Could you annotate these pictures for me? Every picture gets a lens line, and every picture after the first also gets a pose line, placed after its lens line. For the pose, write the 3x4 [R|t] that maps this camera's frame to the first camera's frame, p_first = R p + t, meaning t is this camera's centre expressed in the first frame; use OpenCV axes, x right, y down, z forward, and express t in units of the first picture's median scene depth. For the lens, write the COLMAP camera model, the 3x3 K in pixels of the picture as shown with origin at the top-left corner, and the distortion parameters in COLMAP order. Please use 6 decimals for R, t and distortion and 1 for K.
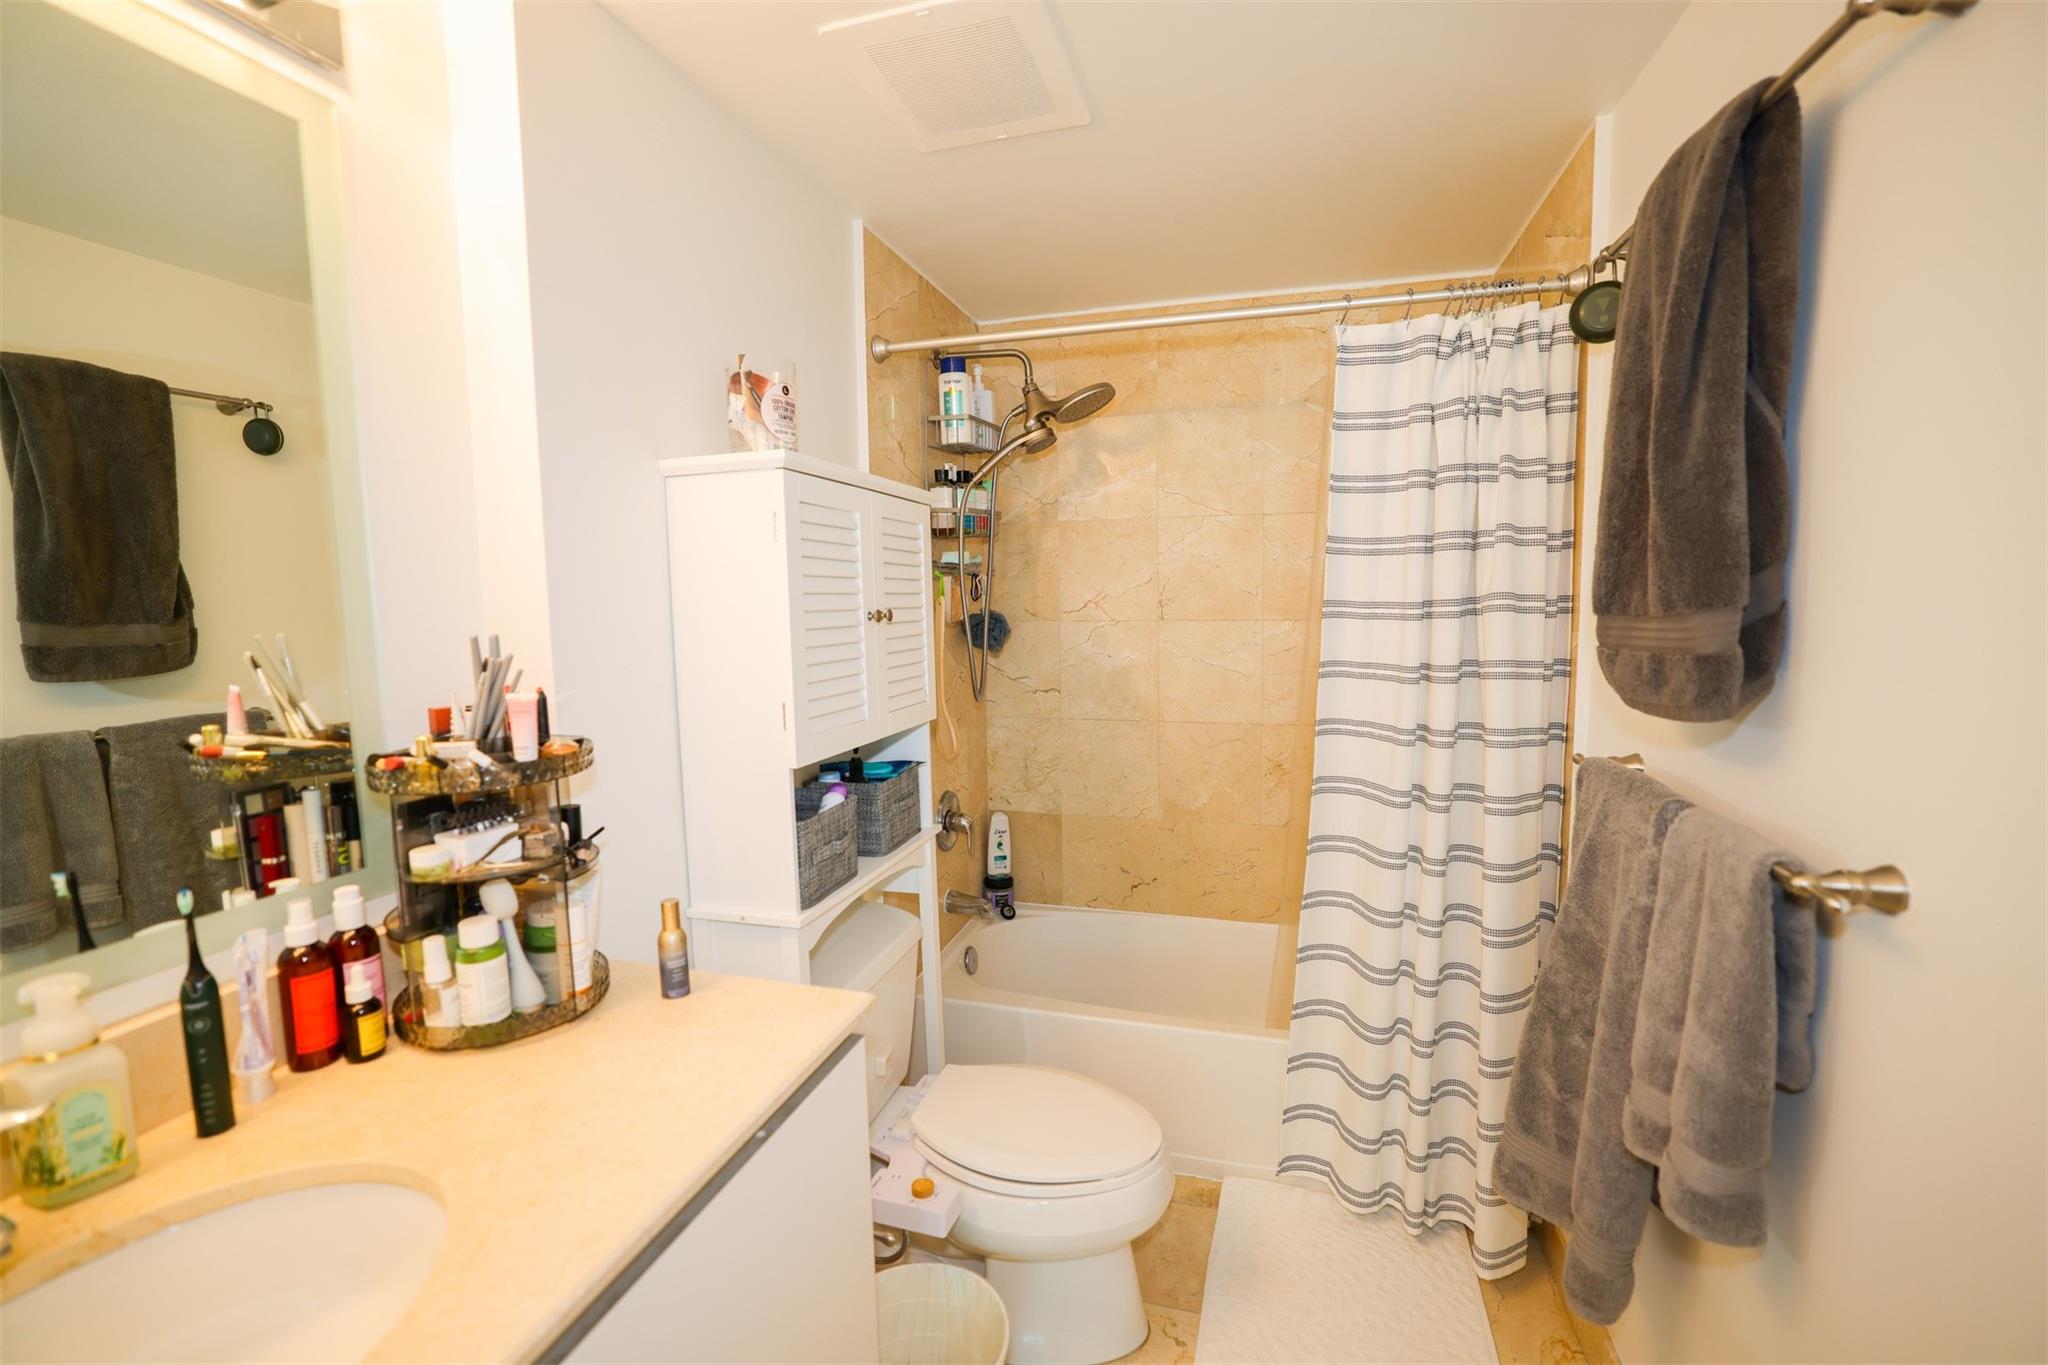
lens RADIAL K [[874.5, 0, 1027.1], [0, 874.5, 681.4], [0, 0, 1]] dist [-0.045610, 0.016492]
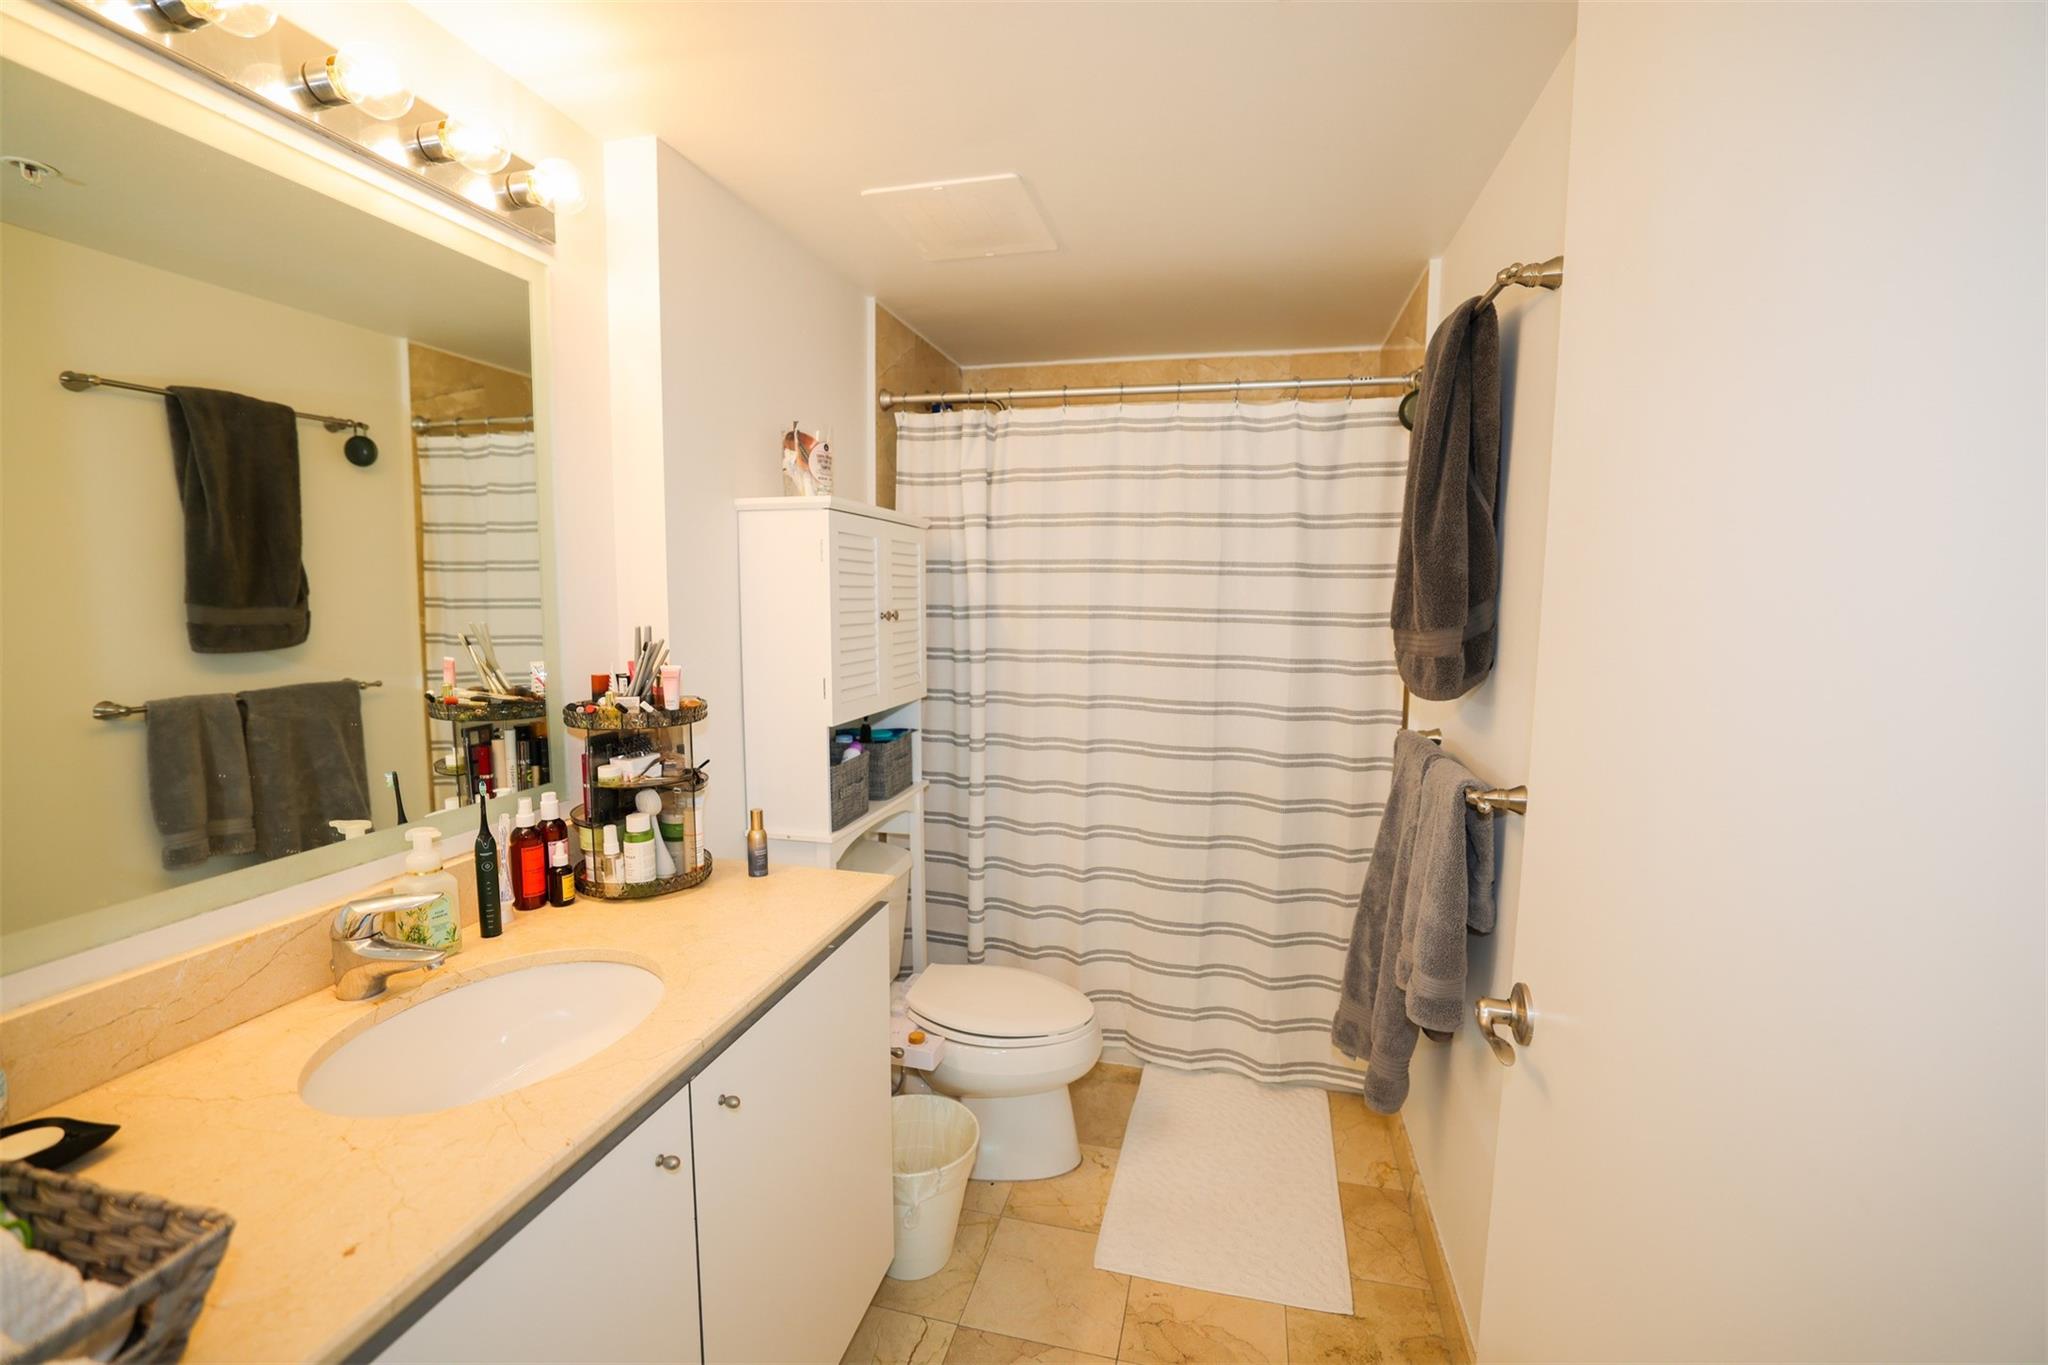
lens RADIAL K [[874.5, 0, 1027.1], [0, 874.5, 681.4], [0, 0, 1]] dist [-0.045610, 0.016492]
pose [[0.998864, 0.020440, 0.043050, -0.023271], [-0.020724, 0.999766, 0.006170, 0.017712], [-0.042914, -0.007055, 0.999054, -0.504523]]
